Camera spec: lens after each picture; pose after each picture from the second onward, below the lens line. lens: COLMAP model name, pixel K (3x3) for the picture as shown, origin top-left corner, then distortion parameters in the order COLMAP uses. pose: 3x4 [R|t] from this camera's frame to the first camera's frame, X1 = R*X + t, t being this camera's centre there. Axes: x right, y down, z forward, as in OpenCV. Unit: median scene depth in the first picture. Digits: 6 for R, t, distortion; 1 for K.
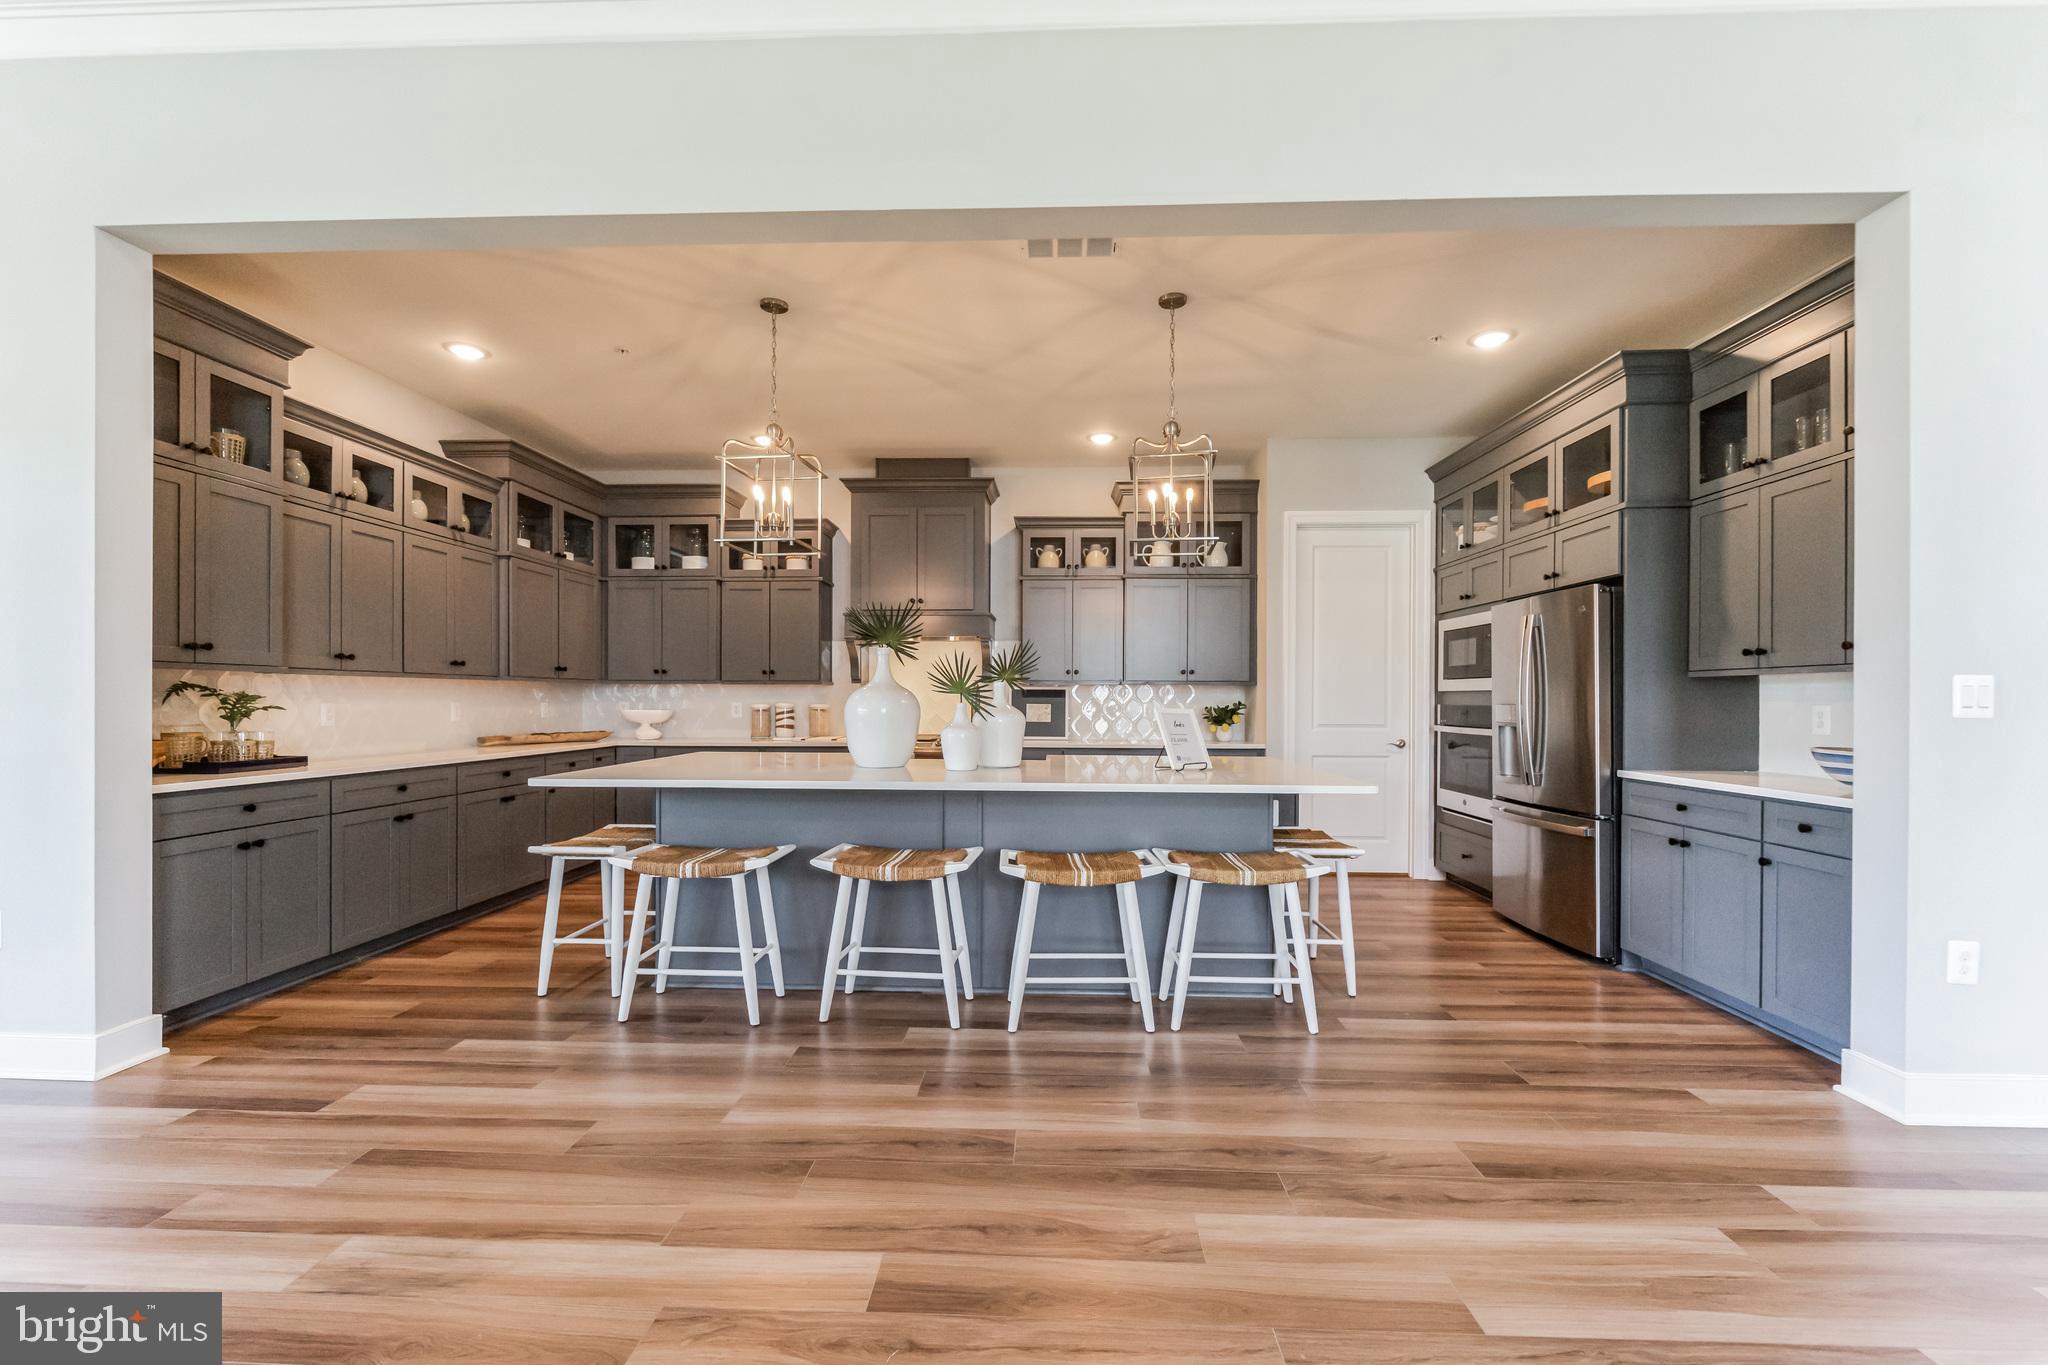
lens RADIAL K [[825.4, 0, 1024.0], [0, 825.4, 682.5], [0, 0, 1]] dist [-0.000222, -0.000216]
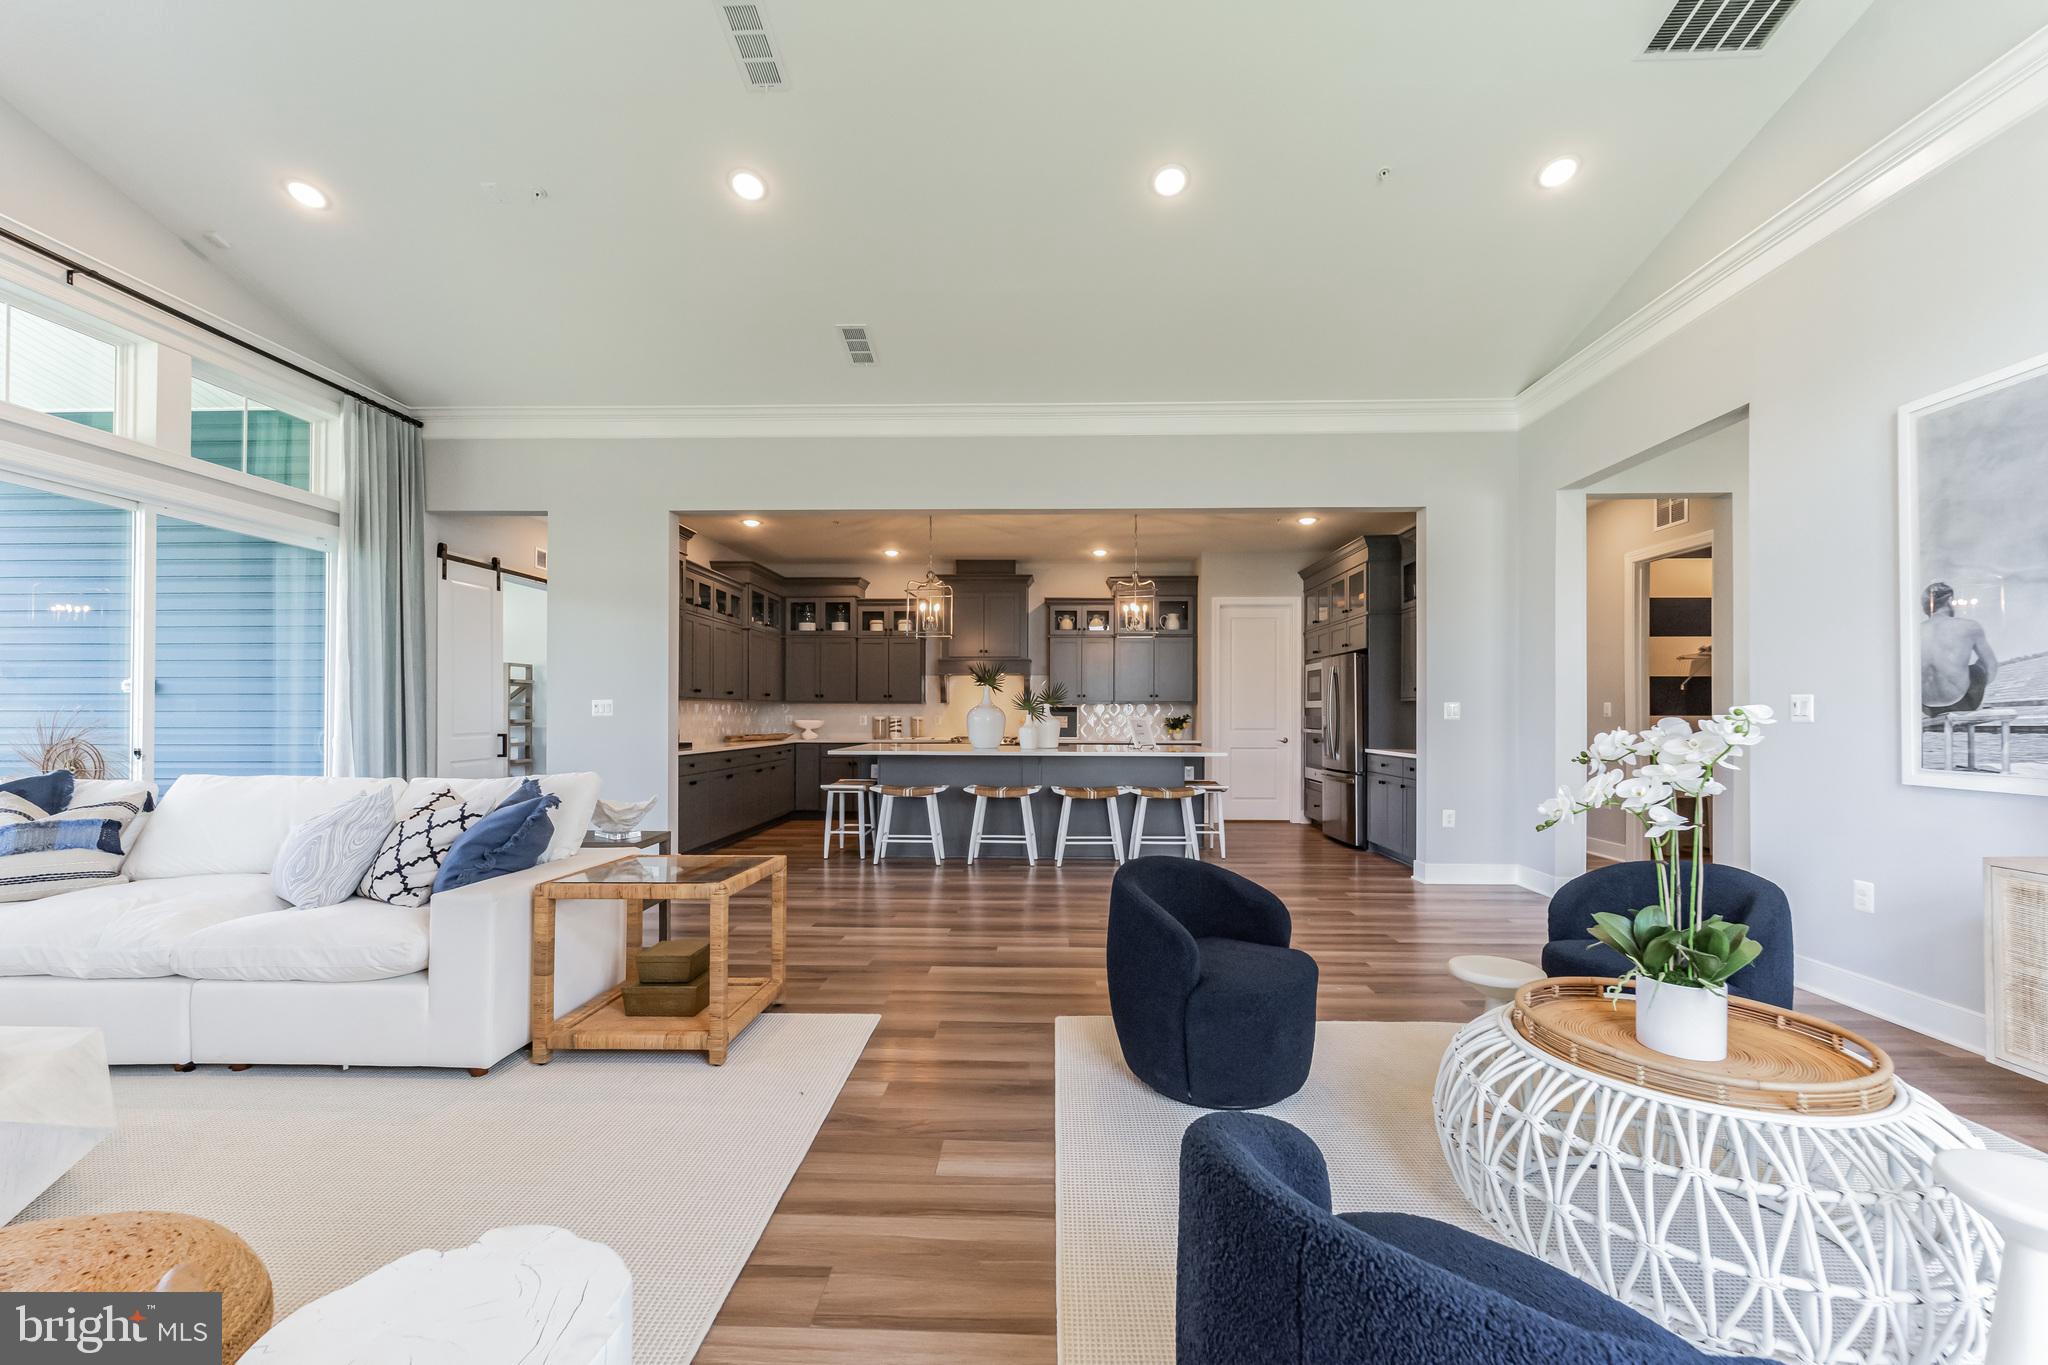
lens RADIAL K [[833.7, 0, 1030.2], [0, 833.7, 704.8], [0, 0, 1]] dist [0.000335, -0.000604]
pose [[0.999944, -0.001525, 0.010468, -0.064589], [0.001426, 0.999955, 0.009387, -0.012119], [-0.010481, -0.009371, 0.999901, -0.679918]]
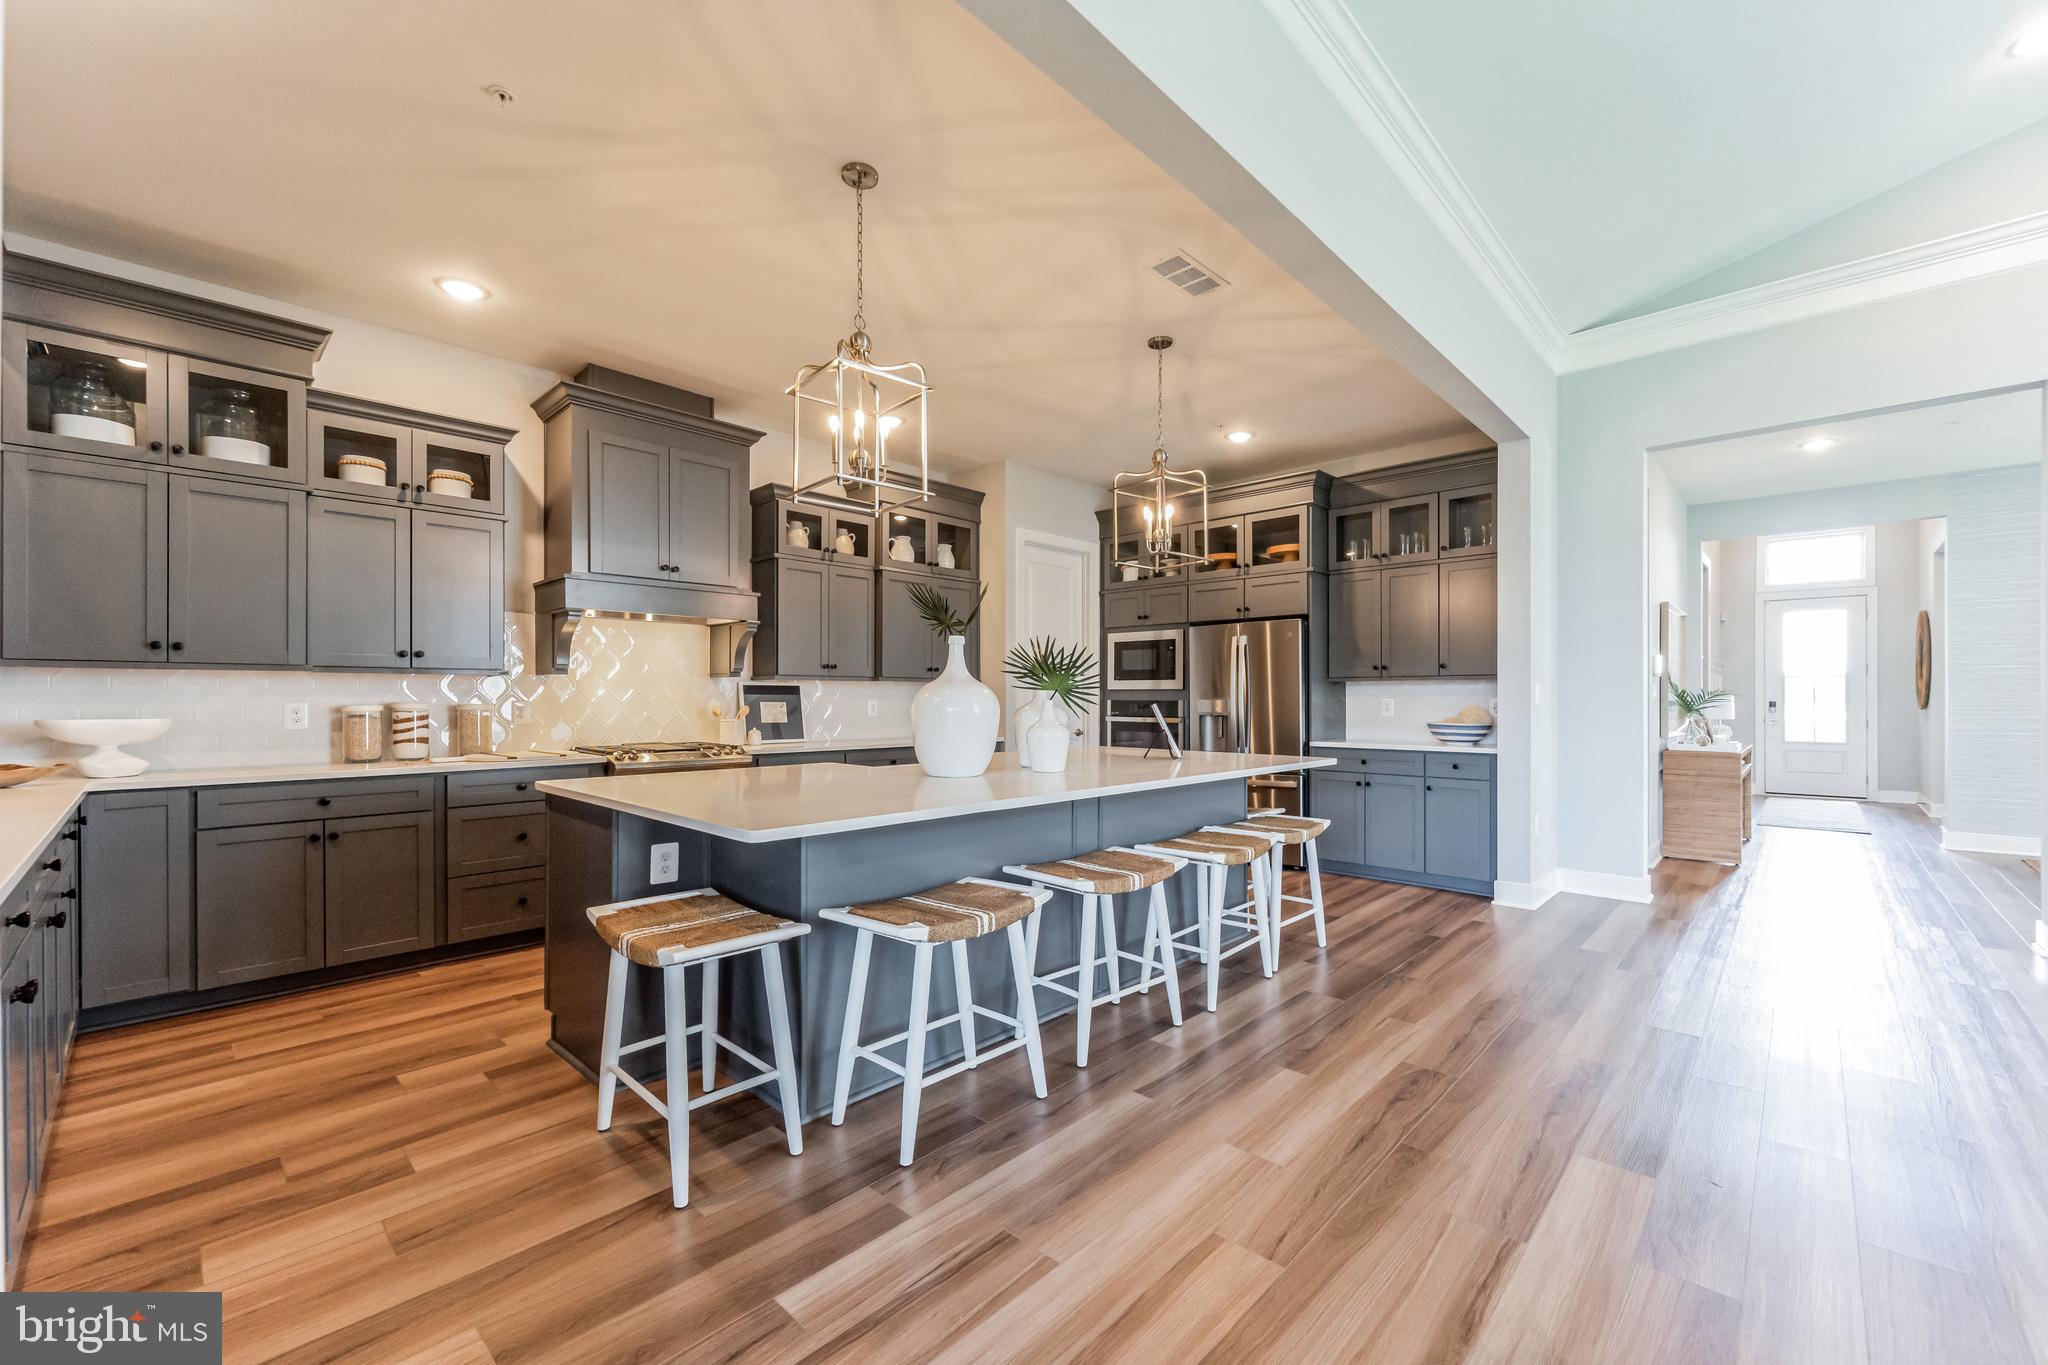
lens RADIAL K [[824.2, 0, 1024.0], [0, 824.2, 682.5], [0, 0, 1]] dist [0.001046, 0.000005]
pose [[0.658479, 0.010580, 0.752525, -0.543235], [-0.013976, 0.999901, -0.001828, 0.004258], [-0.752469, -0.009314, 0.658561, 0.273138]]
